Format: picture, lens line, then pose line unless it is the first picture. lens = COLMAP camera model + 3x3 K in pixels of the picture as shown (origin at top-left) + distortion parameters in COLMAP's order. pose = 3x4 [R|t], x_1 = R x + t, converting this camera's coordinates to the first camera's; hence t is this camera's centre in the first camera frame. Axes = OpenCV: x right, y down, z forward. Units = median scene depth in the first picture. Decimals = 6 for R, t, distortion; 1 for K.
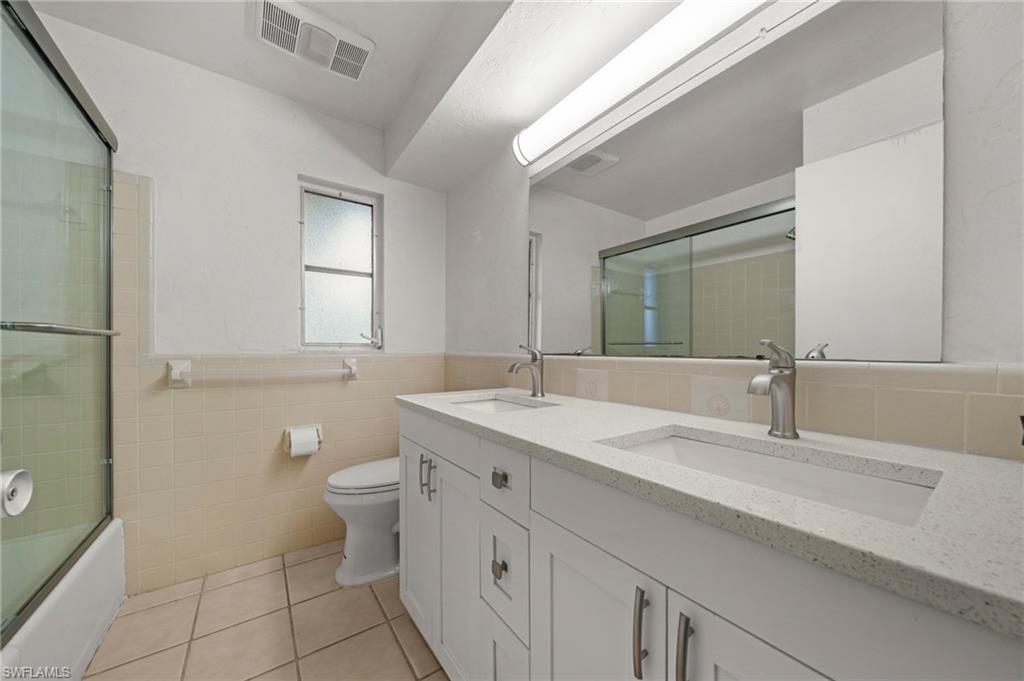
lens RADIAL K [[354.9, 0, 511.1], [0, 354.9, 346.1], [0, 0, 1]] dist [0.001182, -0.000180]
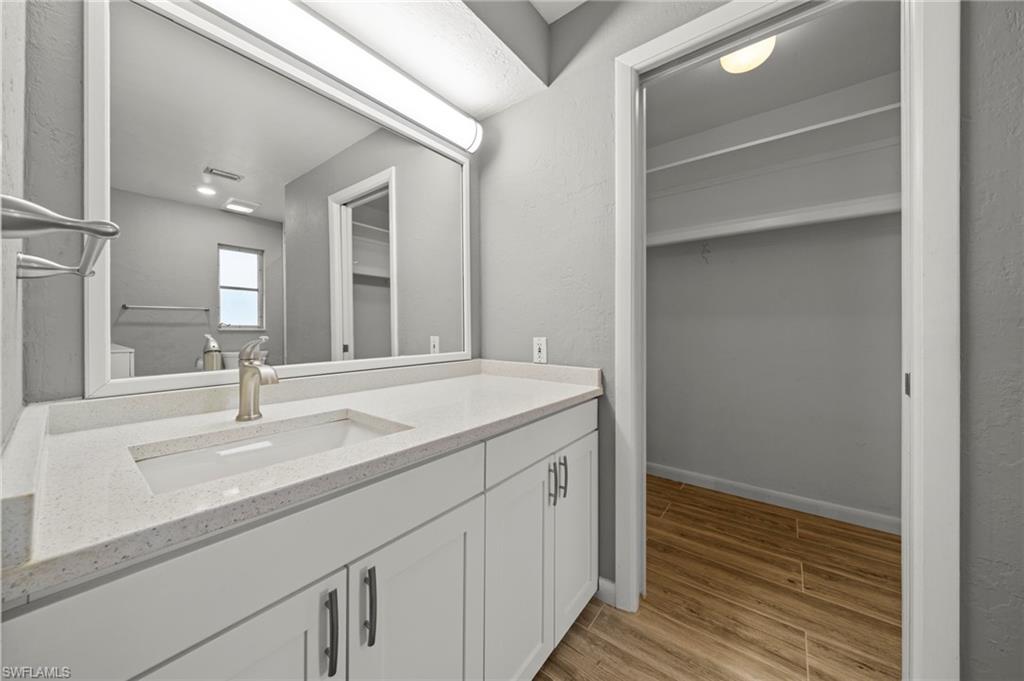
lens RADIAL K [[354.9, 0, 511.5], [0, 354.9, 335.3], [0, 0, 1]] dist [0.001182, -0.000180]
pose [[-0.284983, 0.000472, 0.958532, -0.467347], [0.000257, 1.000000, -0.000416, 0.008483], [-0.958533, 0.000128, -0.284983, 0.572821]]
